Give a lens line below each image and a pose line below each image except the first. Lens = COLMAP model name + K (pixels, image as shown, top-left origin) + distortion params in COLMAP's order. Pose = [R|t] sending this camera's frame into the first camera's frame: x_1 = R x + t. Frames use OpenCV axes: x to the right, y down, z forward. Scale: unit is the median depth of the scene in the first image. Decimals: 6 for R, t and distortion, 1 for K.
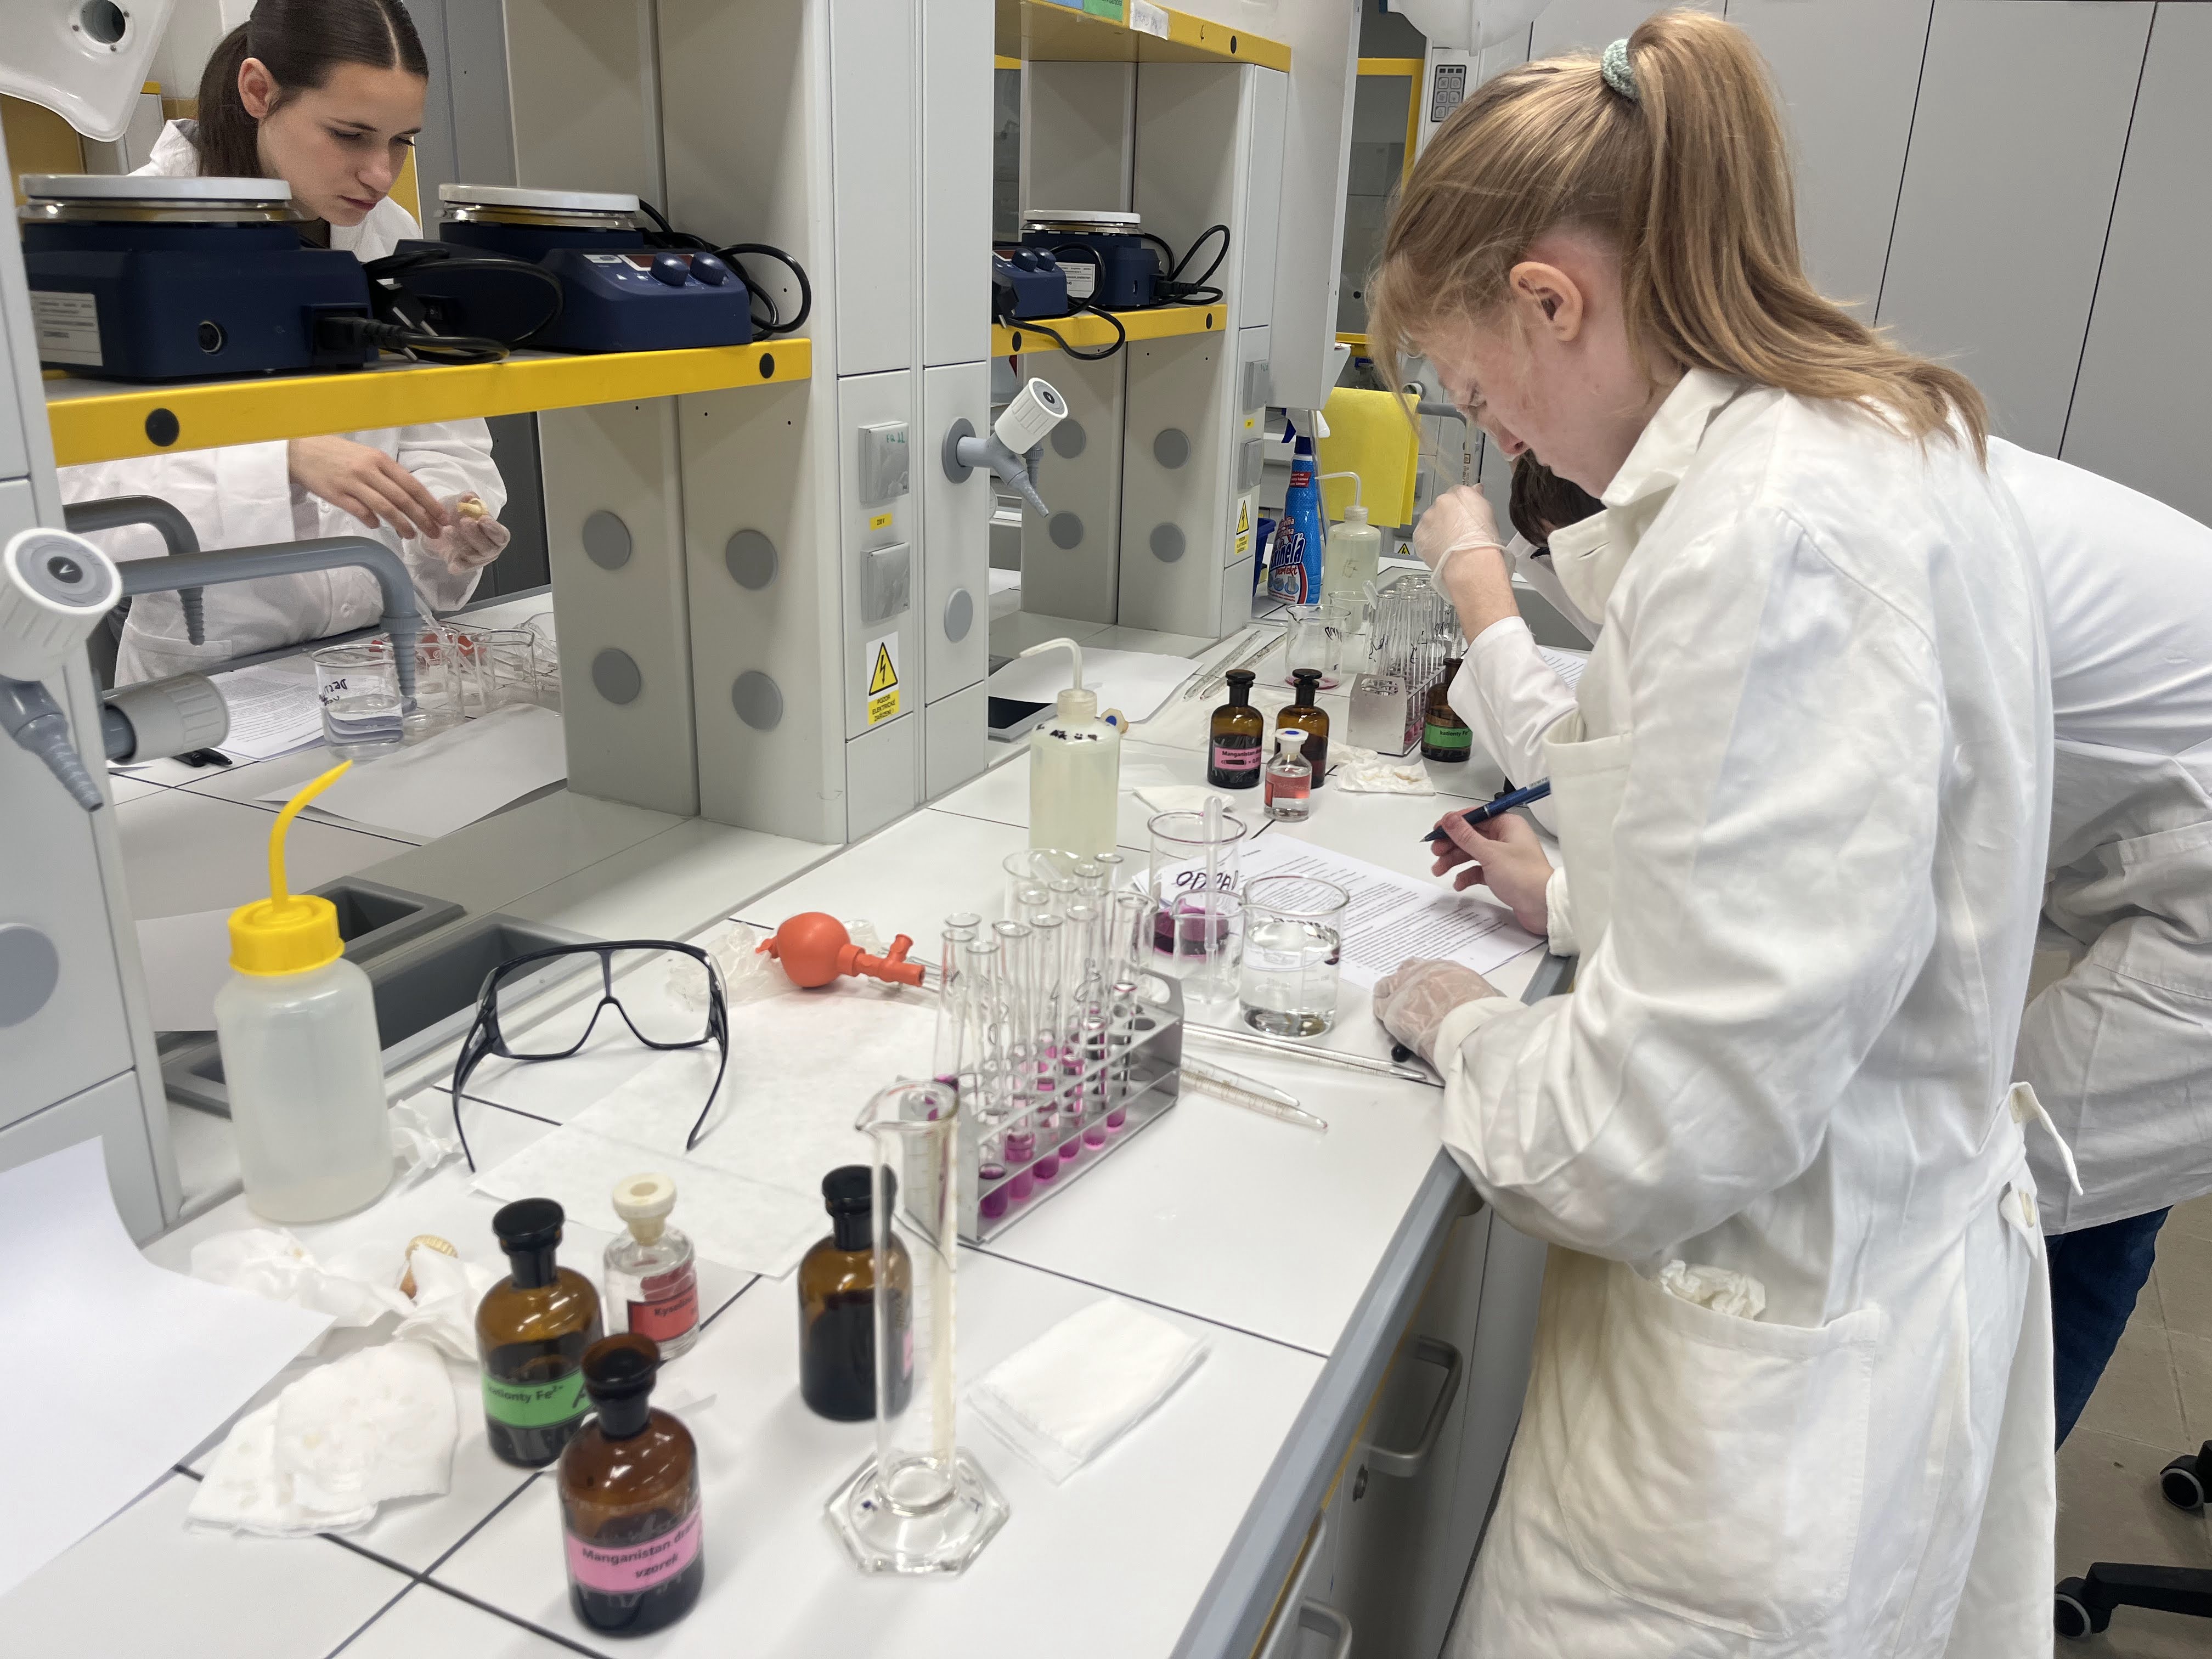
lens RADIAL K [[1704.9, 0, 1106.0], [0, 1704.9, 829.5], [0, 0, 1]] dist [0.077319, 0.001519]
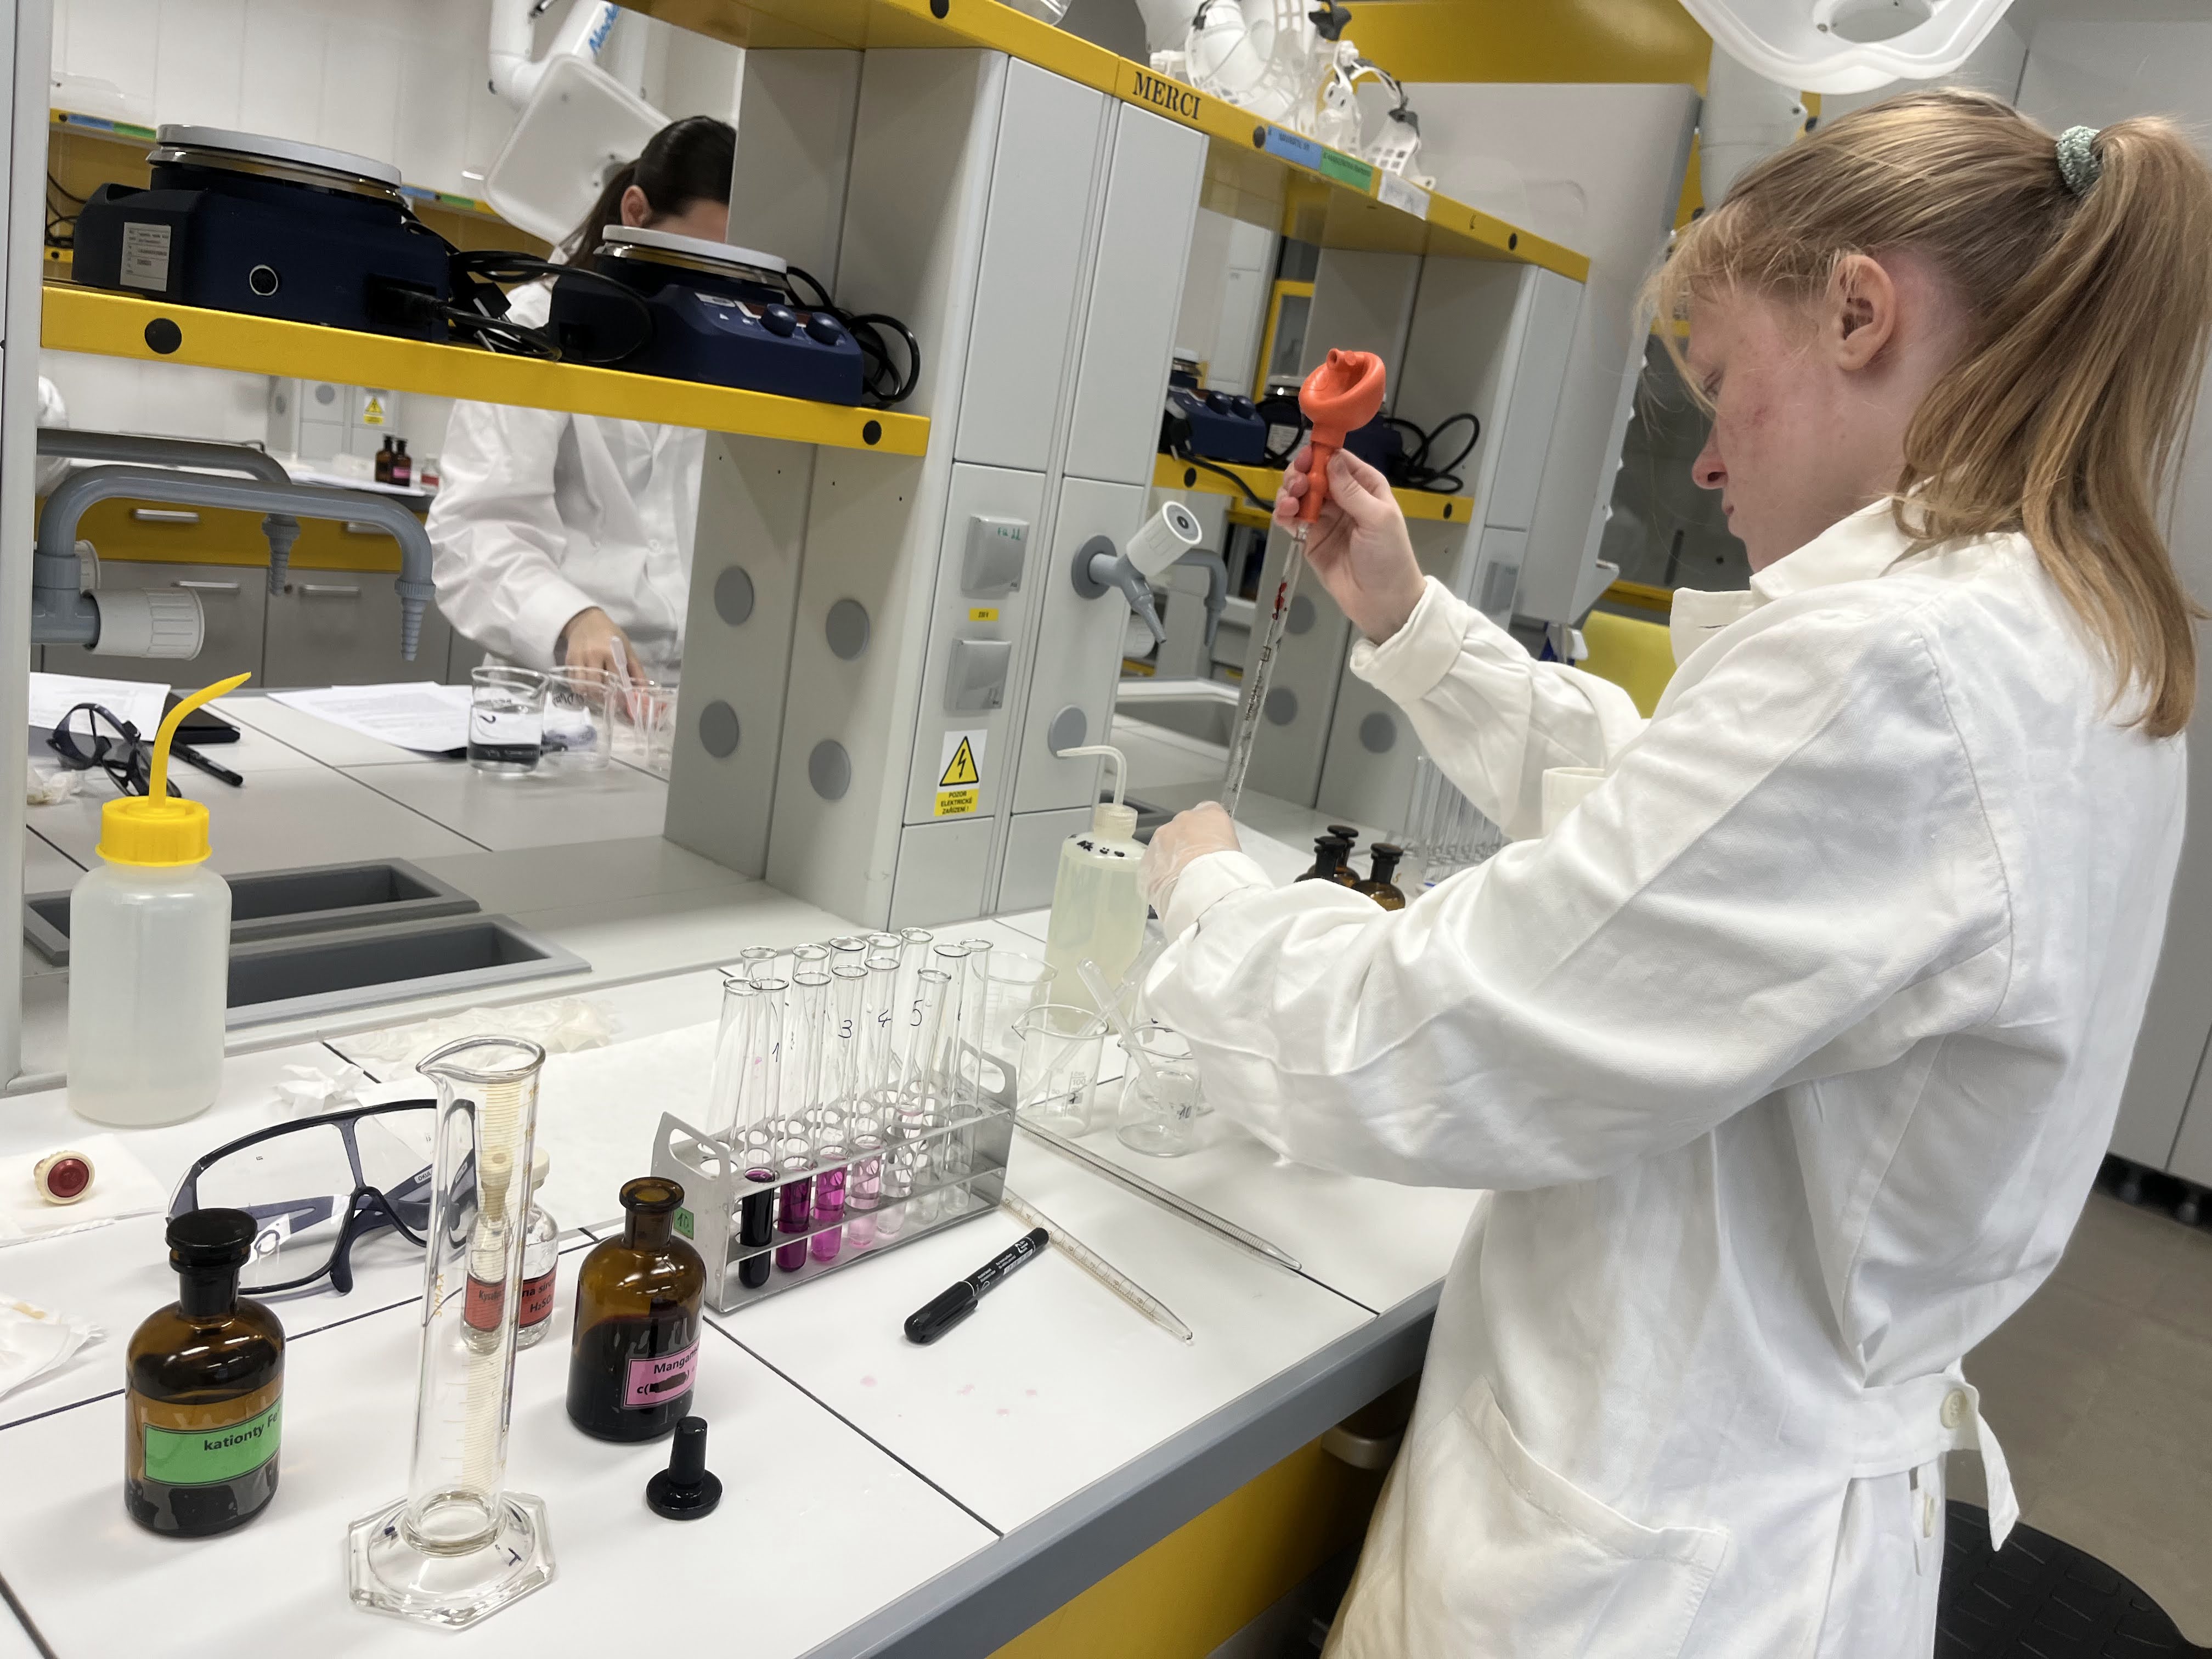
lens RADIAL K [[1704.9, 0, 1106.0], [0, 1704.9, 829.5], [0, 0, 1]] dist [0.077319, 0.001519]
pose [[0.954760, 0.176366, -0.239432, 0.192695], [-0.208704, 0.970952, -0.117026, 0.040596], [0.211838, 0.161702, 0.963835, 0.087007]]
